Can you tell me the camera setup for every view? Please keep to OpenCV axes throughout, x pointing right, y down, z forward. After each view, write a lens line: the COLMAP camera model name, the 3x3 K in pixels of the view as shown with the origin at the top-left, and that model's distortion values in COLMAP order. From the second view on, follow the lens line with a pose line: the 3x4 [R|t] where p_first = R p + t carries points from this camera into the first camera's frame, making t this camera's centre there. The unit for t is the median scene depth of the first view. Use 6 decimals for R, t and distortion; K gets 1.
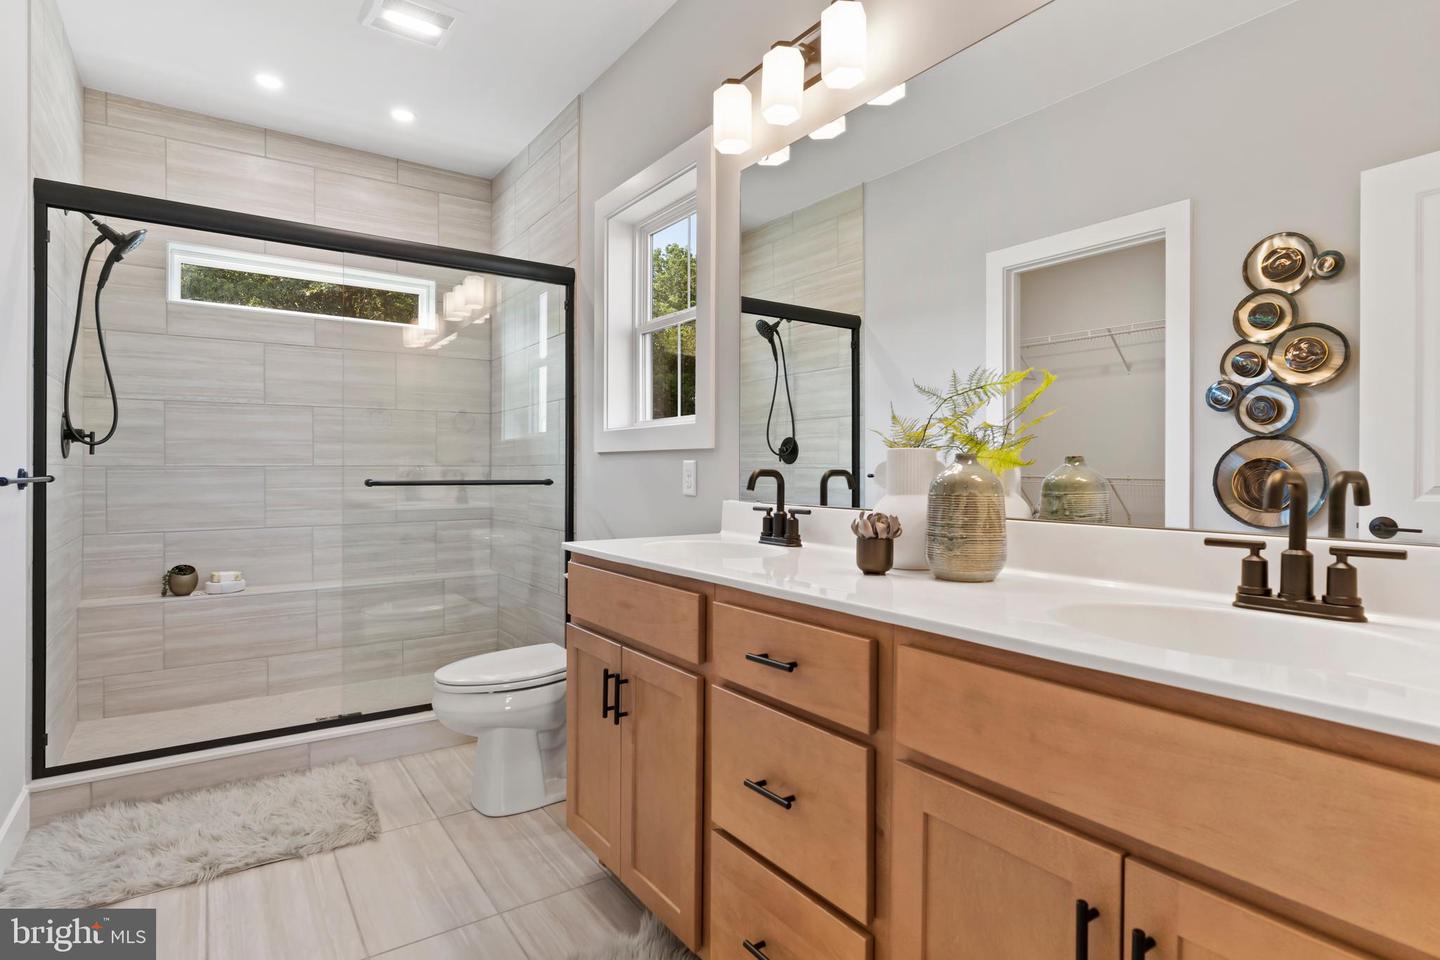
lens RADIAL K [[730.6, 0, 717.0], [0, 730.6, 474.7], [0, 0, 1]] dist [-0.002048, 0.000169]
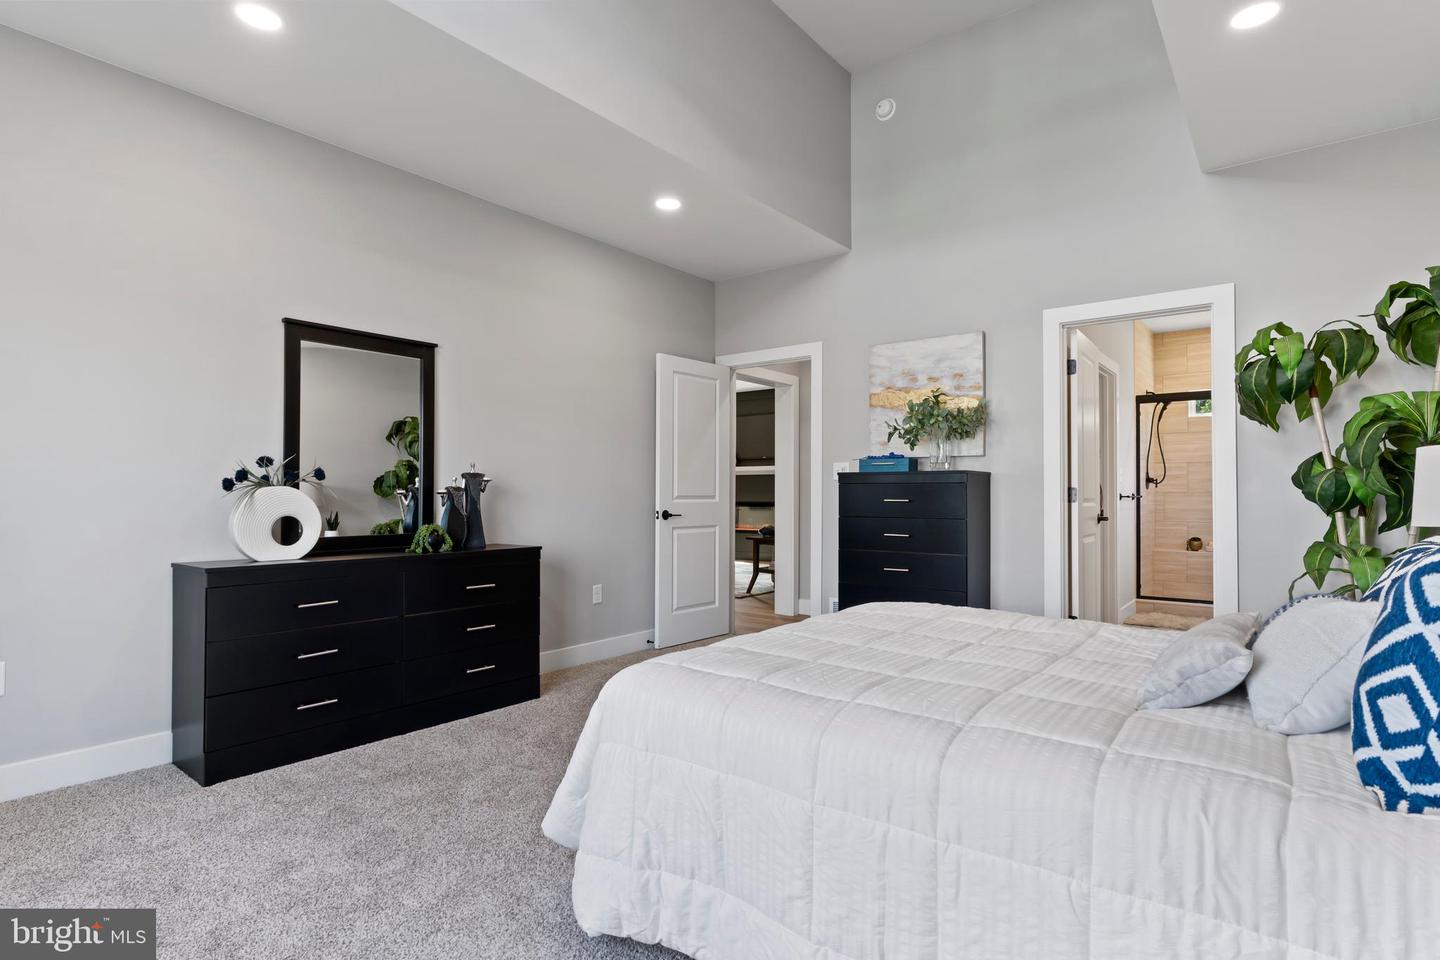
lens RADIAL K [[730.6, 0, 708.3], [0, 730.6, 479.9], [0, 0, 1]] dist [-0.002048, 0.000169]
pose [[0.276781, -0.017718, -0.960770, 0.949682], [-0.006095, 0.999778, -0.020194, 0.005652], [0.960914, 0.011445, 0.276612, -0.989686]]
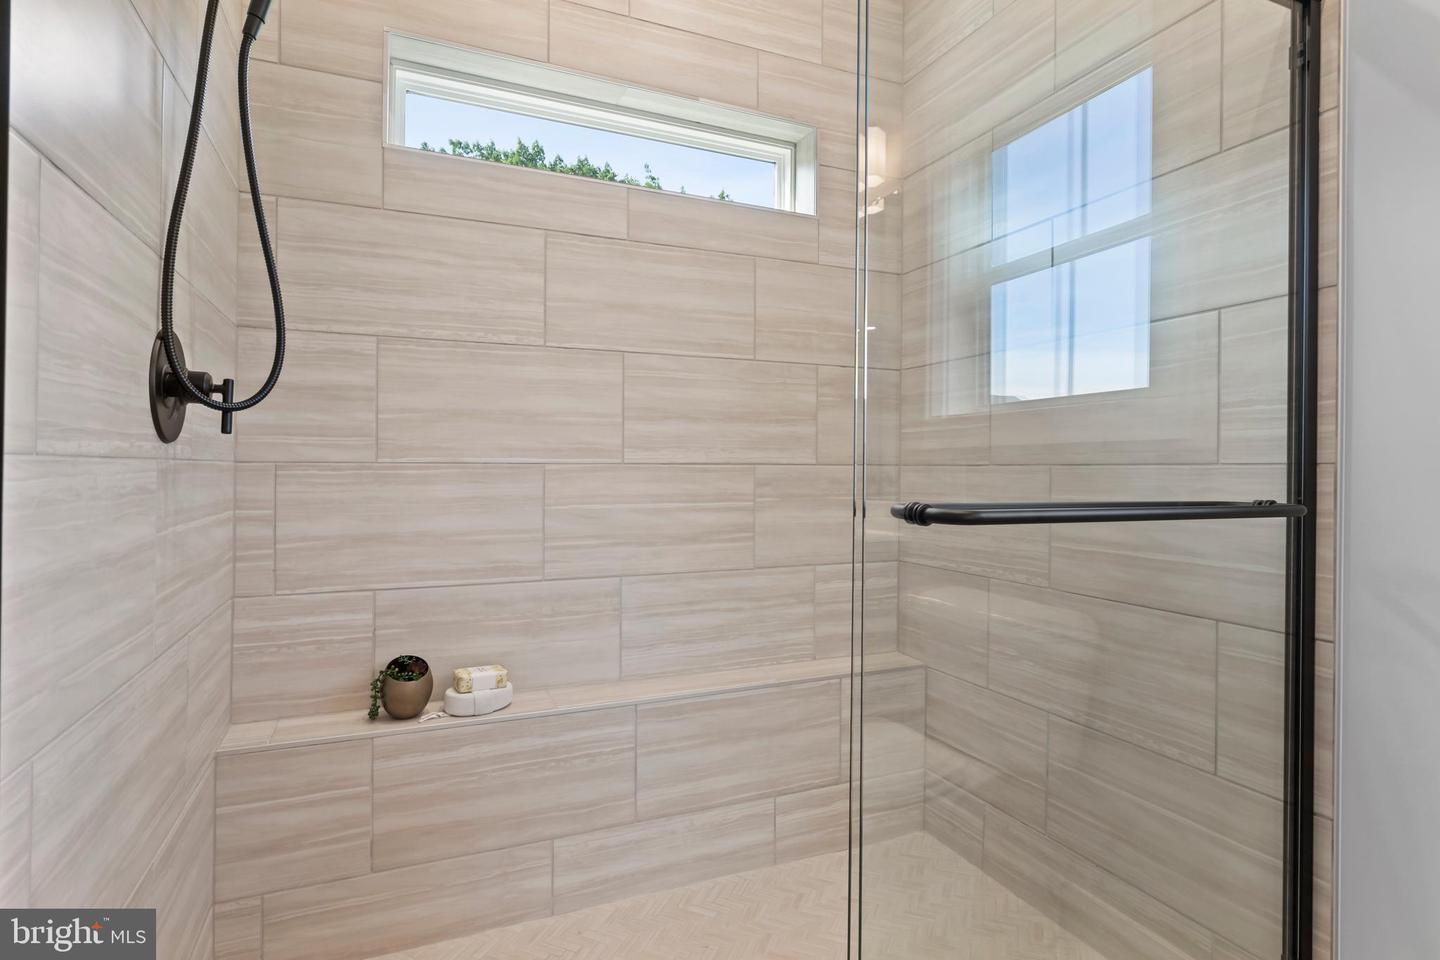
lens RADIAL K [[730.6, 0, 720.1], [0, 730.6, 467.4], [0, 0, 1]] dist [-0.002048, 0.000169]
pose [[0.980698, 0.003743, -0.195494, -0.415763], [-0.005500, 0.999949, -0.008443, -0.005385], [0.195453, 0.009355, 0.980668, 0.538984]]
